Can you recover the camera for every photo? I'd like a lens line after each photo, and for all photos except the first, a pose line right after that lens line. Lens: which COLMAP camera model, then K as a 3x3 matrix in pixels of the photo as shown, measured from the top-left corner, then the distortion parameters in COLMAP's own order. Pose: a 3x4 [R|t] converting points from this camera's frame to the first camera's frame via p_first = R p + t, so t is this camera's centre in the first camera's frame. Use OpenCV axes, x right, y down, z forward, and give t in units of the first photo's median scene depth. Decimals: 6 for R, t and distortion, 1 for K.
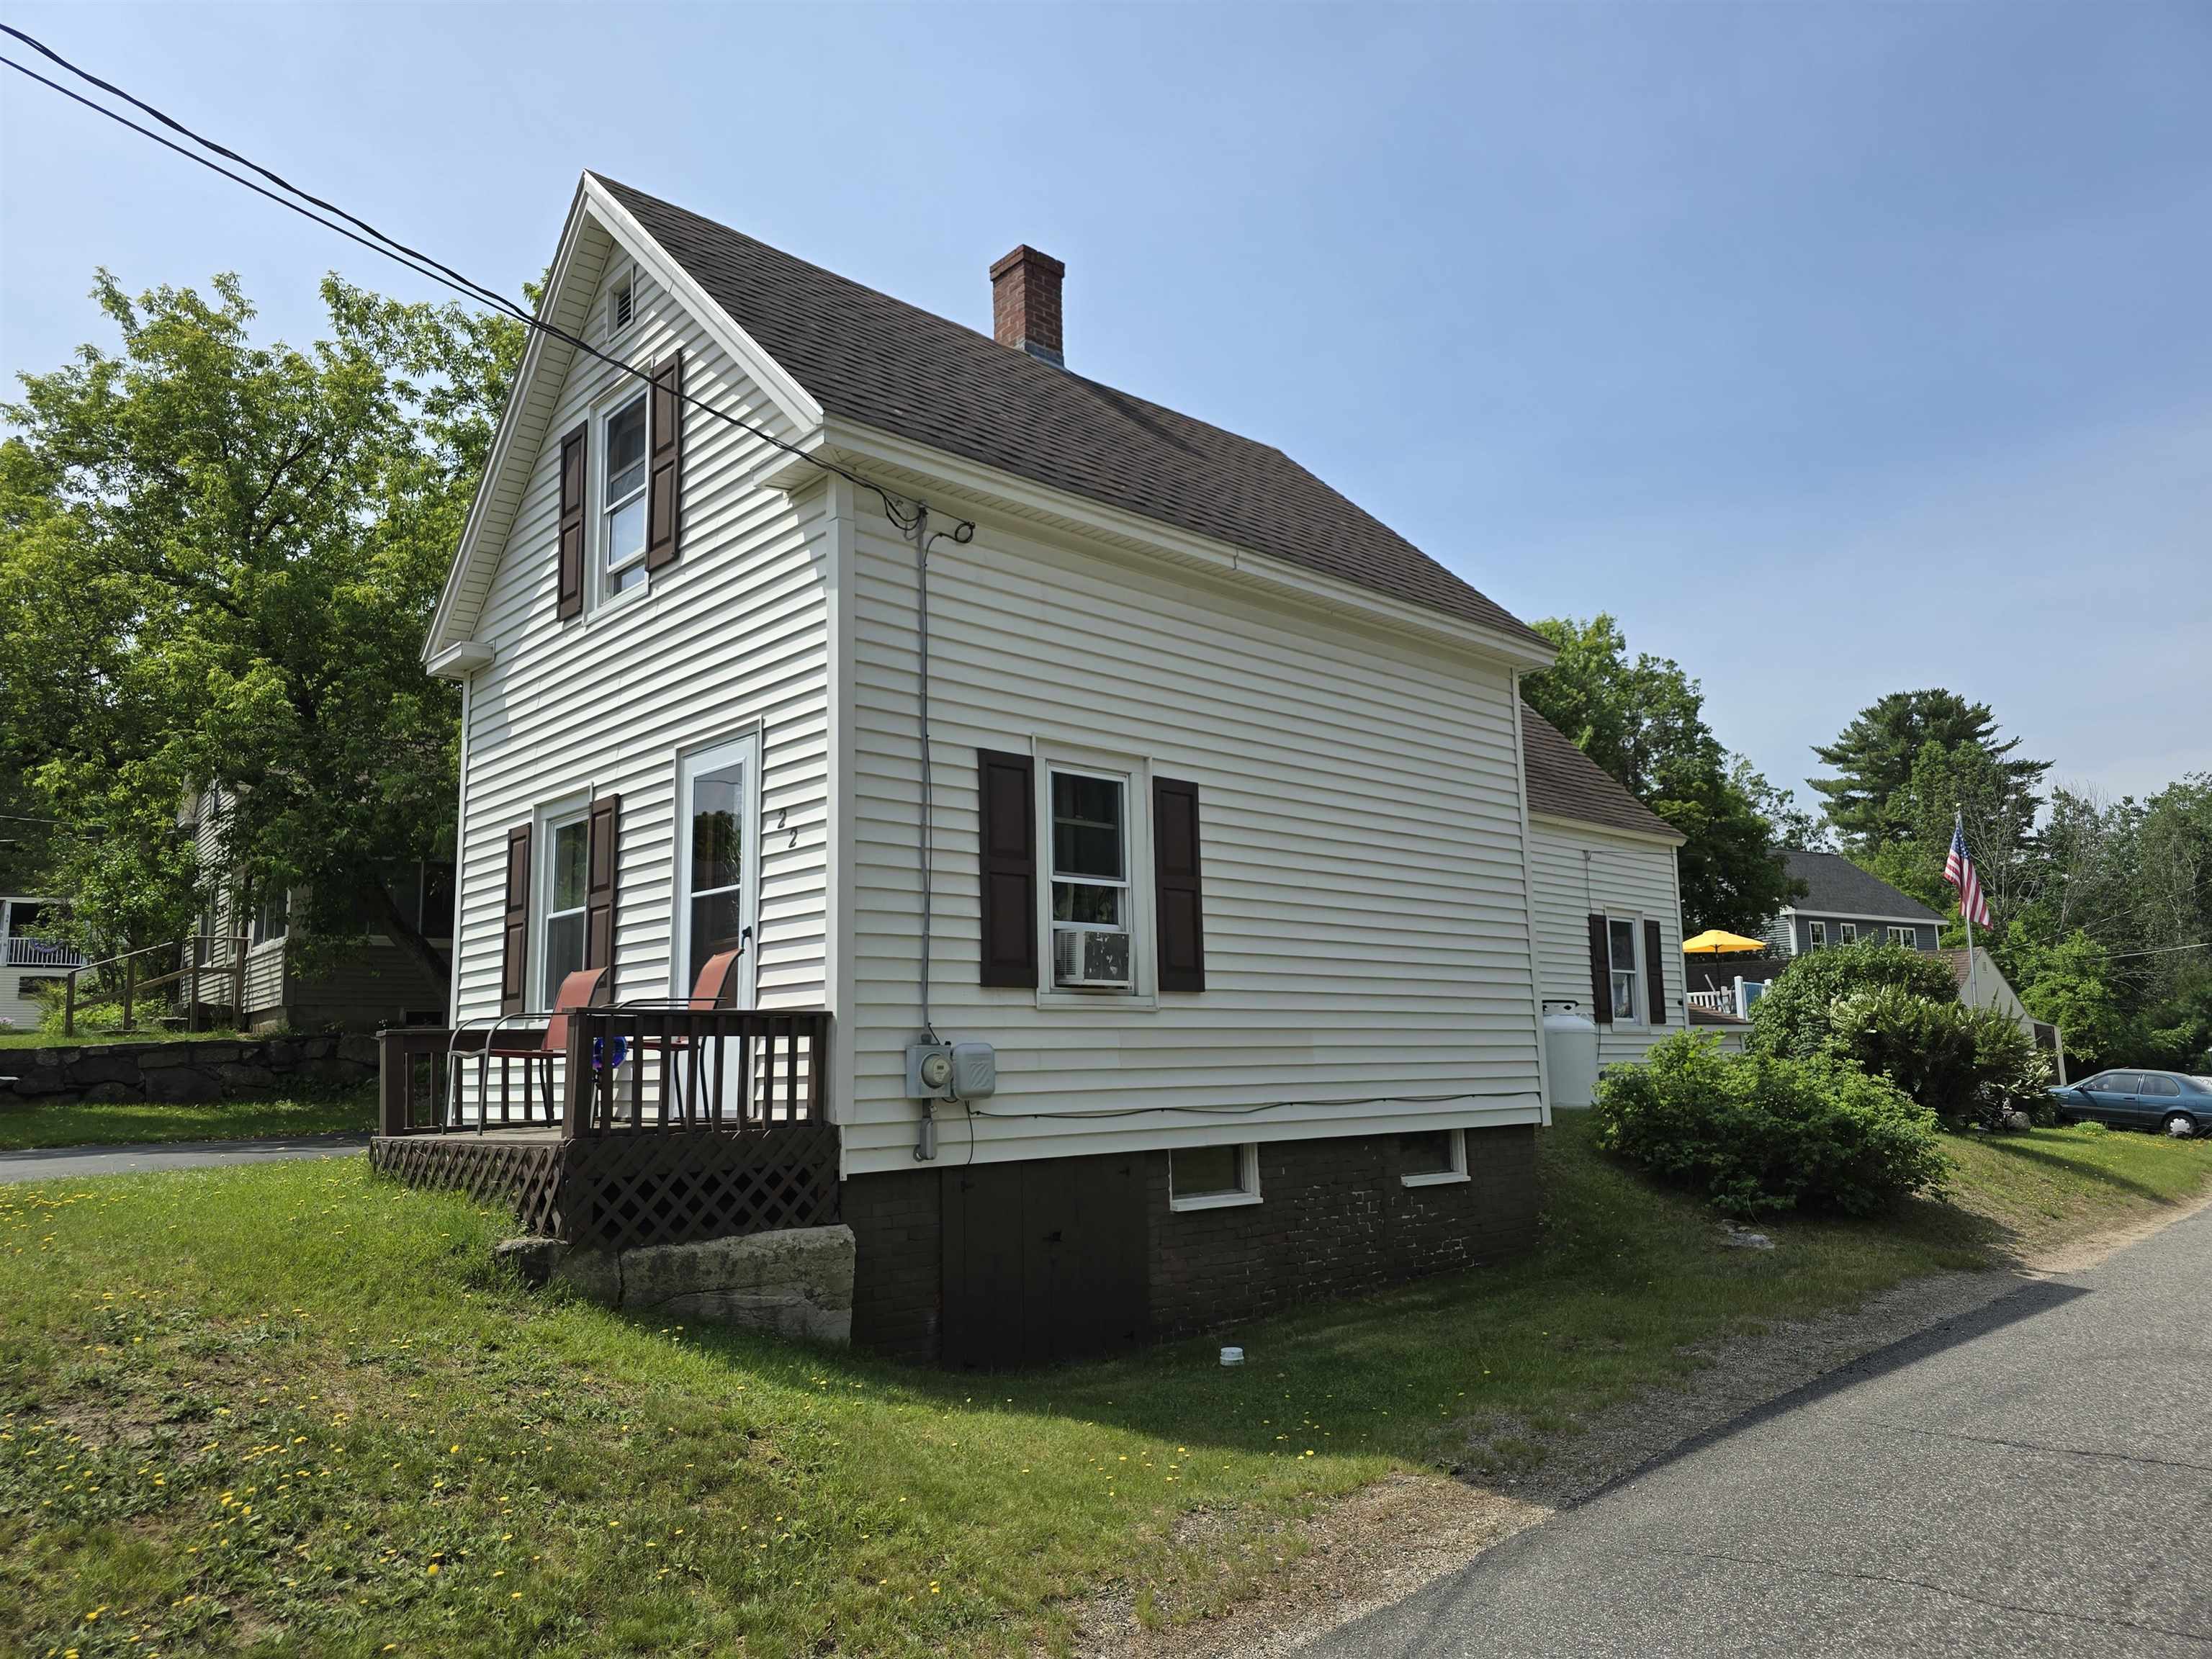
lens RADIAL K [[1496.9, 0, 1111.0], [0, 1496.9, 833.7], [0, 0, 1]] dist [0.128939, -0.190194]
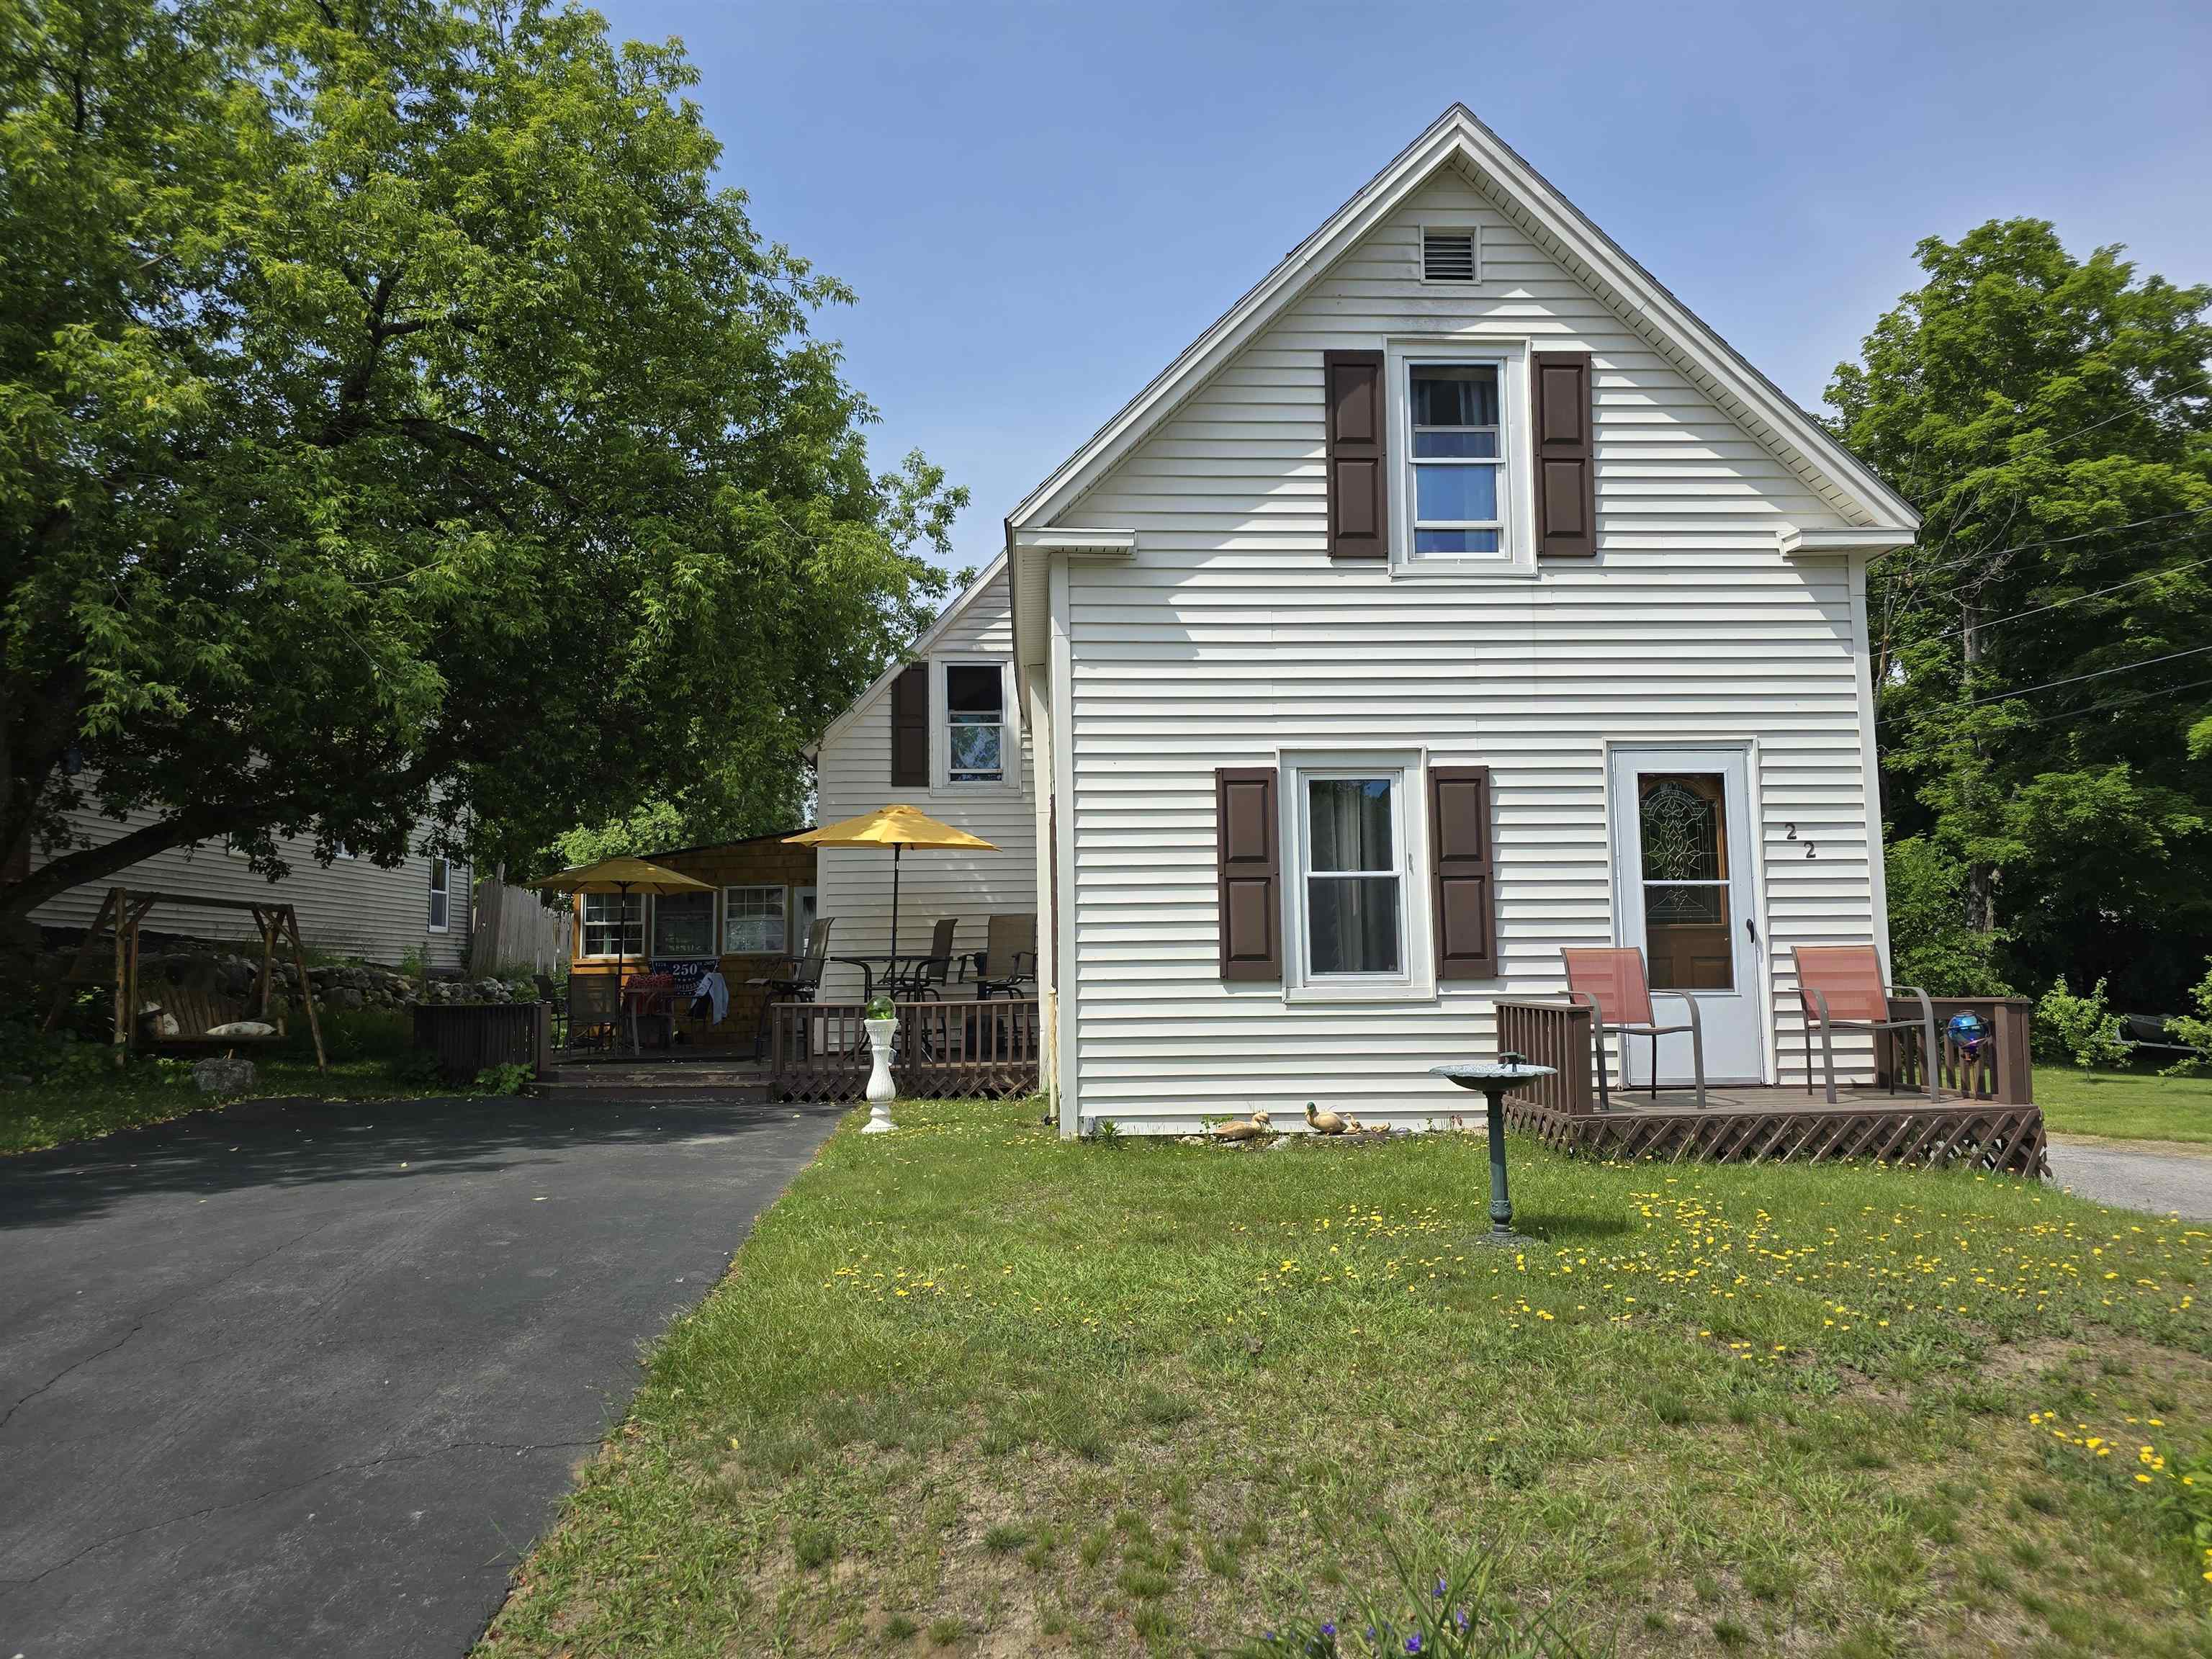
lens RADIAL K [[1496.9, 0, 1111.0], [0, 1496.9, 833.7], [0, 0, 1]] dist [0.128939, -0.190194]
pose [[0.620299, 0.090430, 0.779135, -1.449619], [-0.123716, 0.992178, -0.016662, 0.076168], [-0.774547, -0.086056, 0.626634, 0.650378]]
